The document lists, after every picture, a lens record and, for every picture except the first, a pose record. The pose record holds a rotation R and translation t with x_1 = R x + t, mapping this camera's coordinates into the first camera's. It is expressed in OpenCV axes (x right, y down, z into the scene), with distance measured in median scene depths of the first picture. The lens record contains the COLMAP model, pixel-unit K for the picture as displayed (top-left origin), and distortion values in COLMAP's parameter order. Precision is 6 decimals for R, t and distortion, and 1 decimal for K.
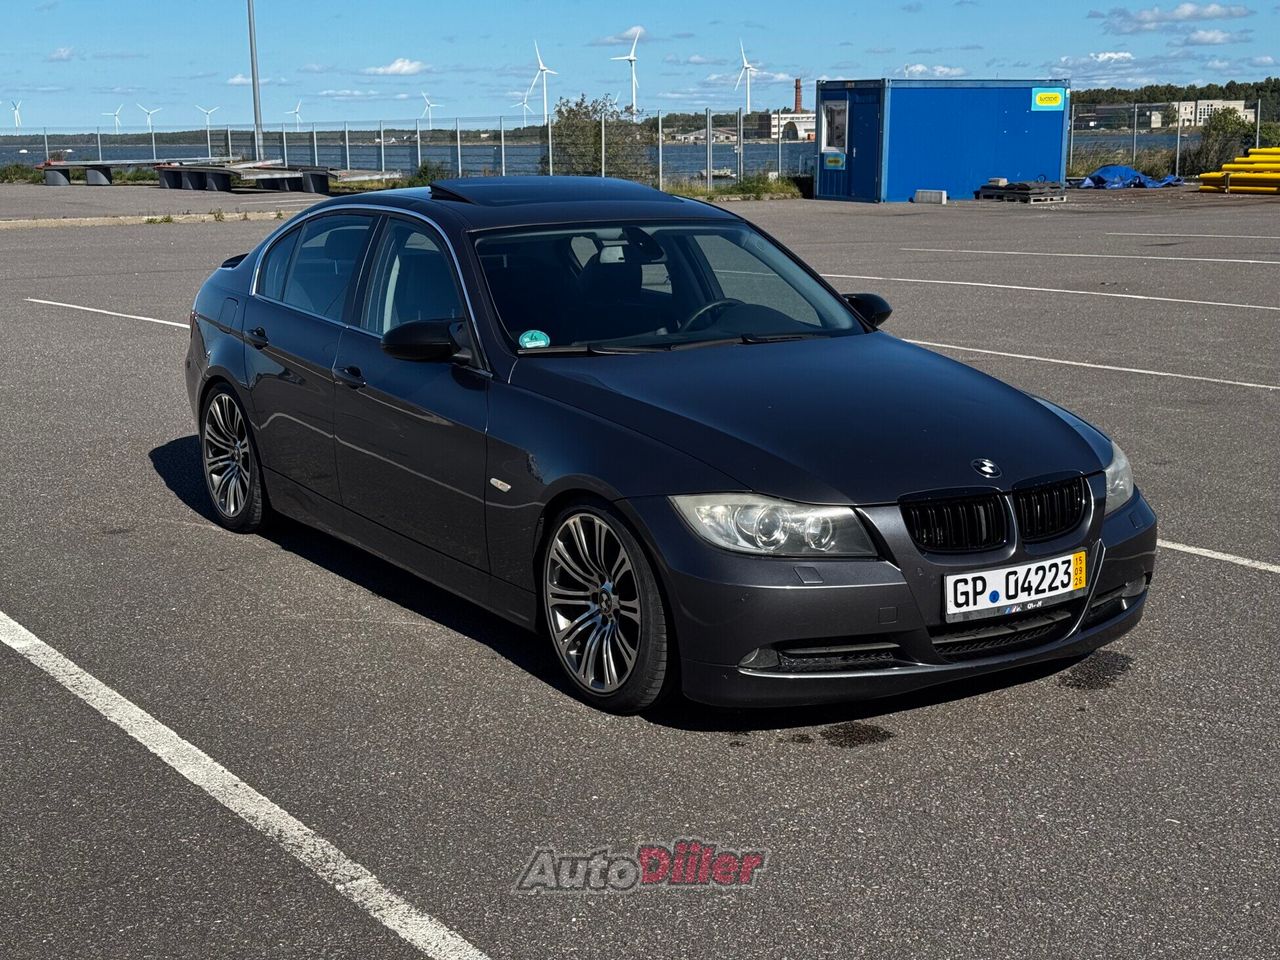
lens RADIAL K [[1748.4, 0, 640.0], [0, 1748.4, 480.0], [0, 0, 1]] dist [0.190734, -0.413698]
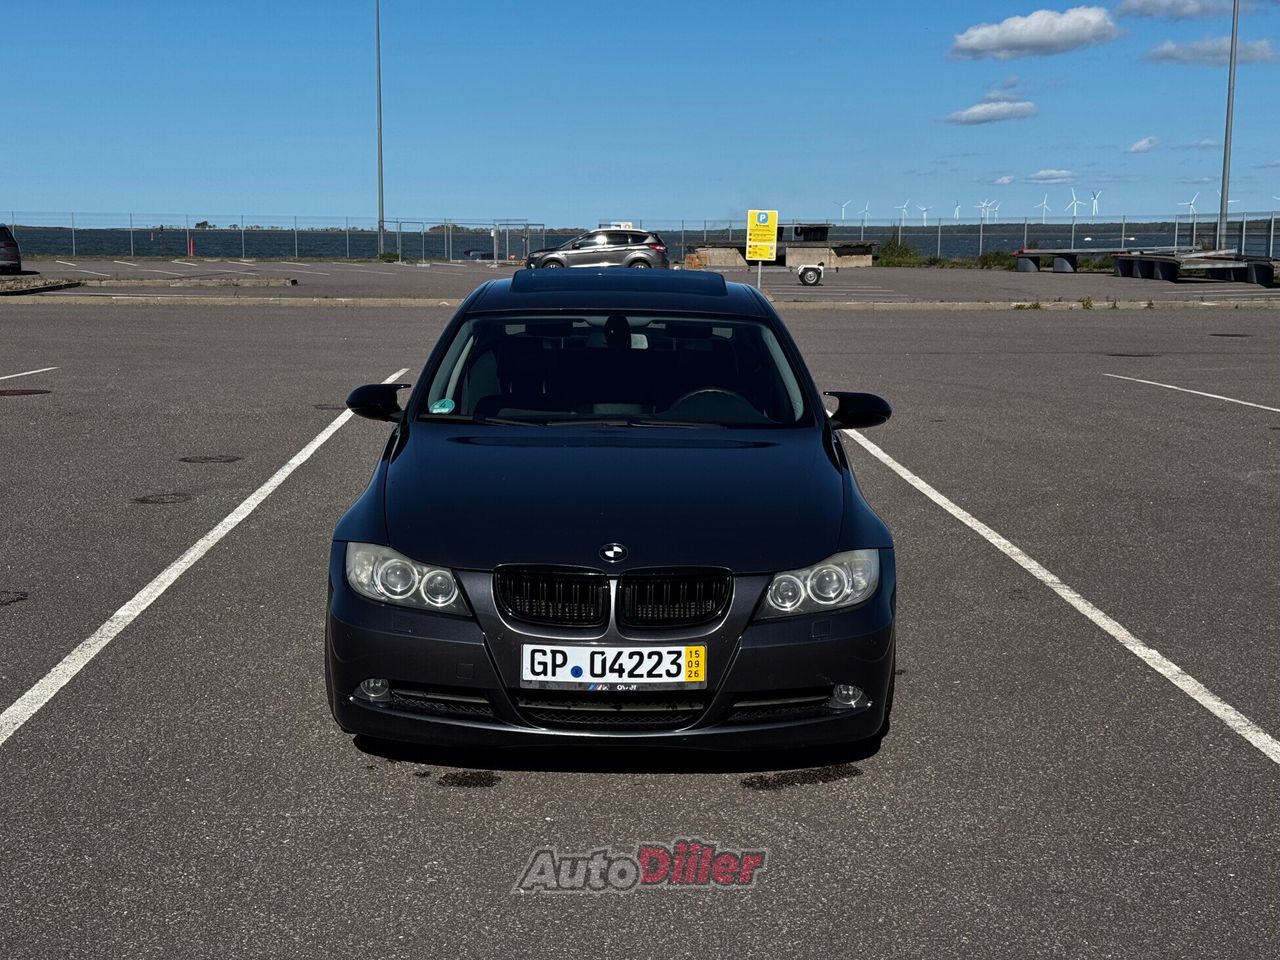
lens RADIAL K [[1748.4, 0, 640.0], [0, 1748.4, 480.0], [0, 0, 1]] dist [0.190734, -0.413698]
pose [[0.839885, 0.094187, -0.534529, 0.767399], [-0.119780, 0.992712, -0.013285, -0.038072], [0.529382, 0.075184, 0.845046, 0.115713]]
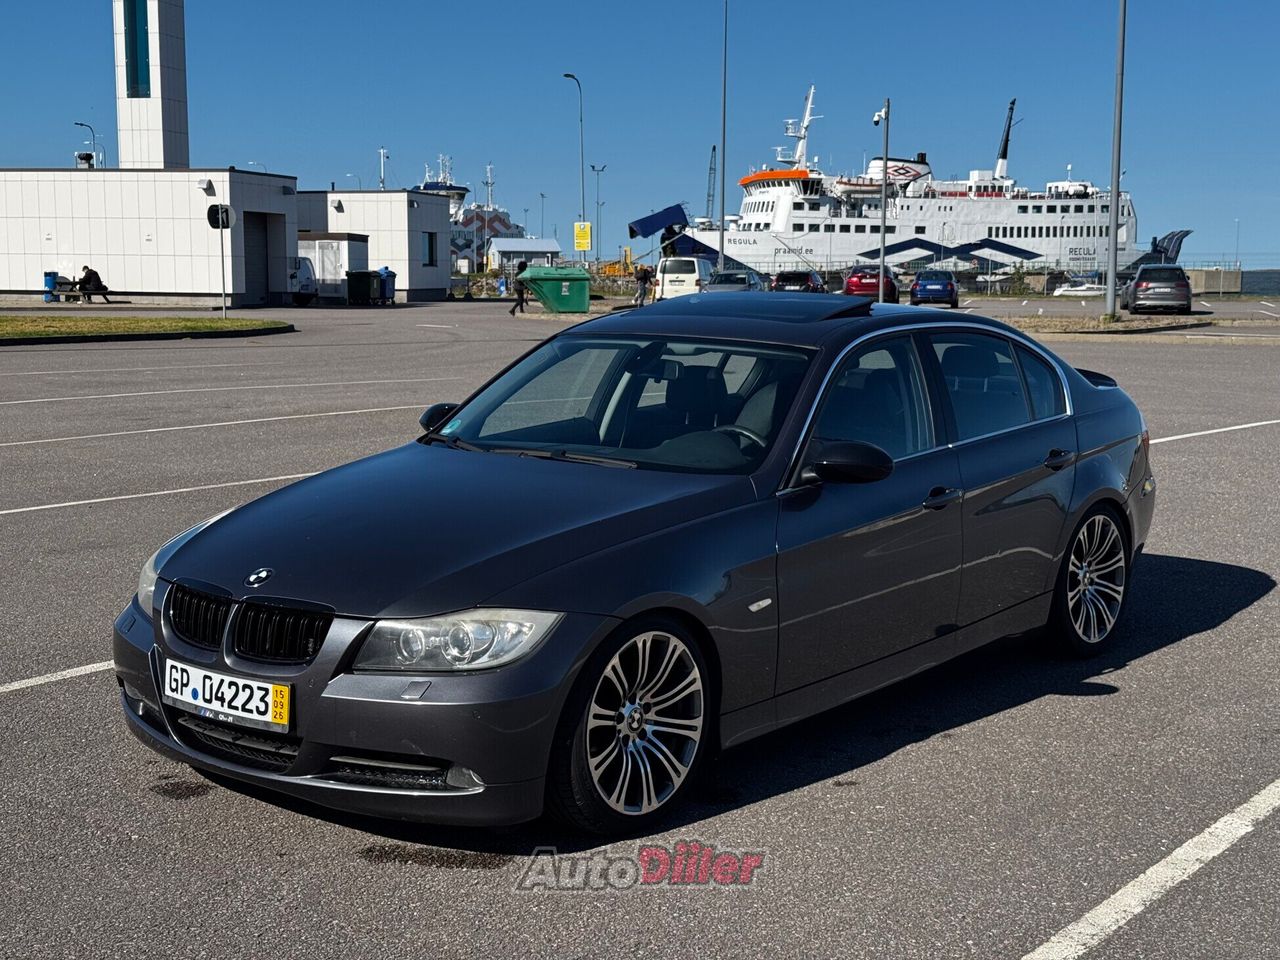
lens RADIAL K [[1748.4, 0, 640.0], [0, 1748.4, 480.0], [0, 0, 1]] dist [0.190734, -0.413698]
pose [[0.299954, 0.128623, -0.945243, 1.209818], [-0.190197, 0.979038, 0.072866, -0.176481], [0.934801, 0.157925, 0.318130, 0.872038]]
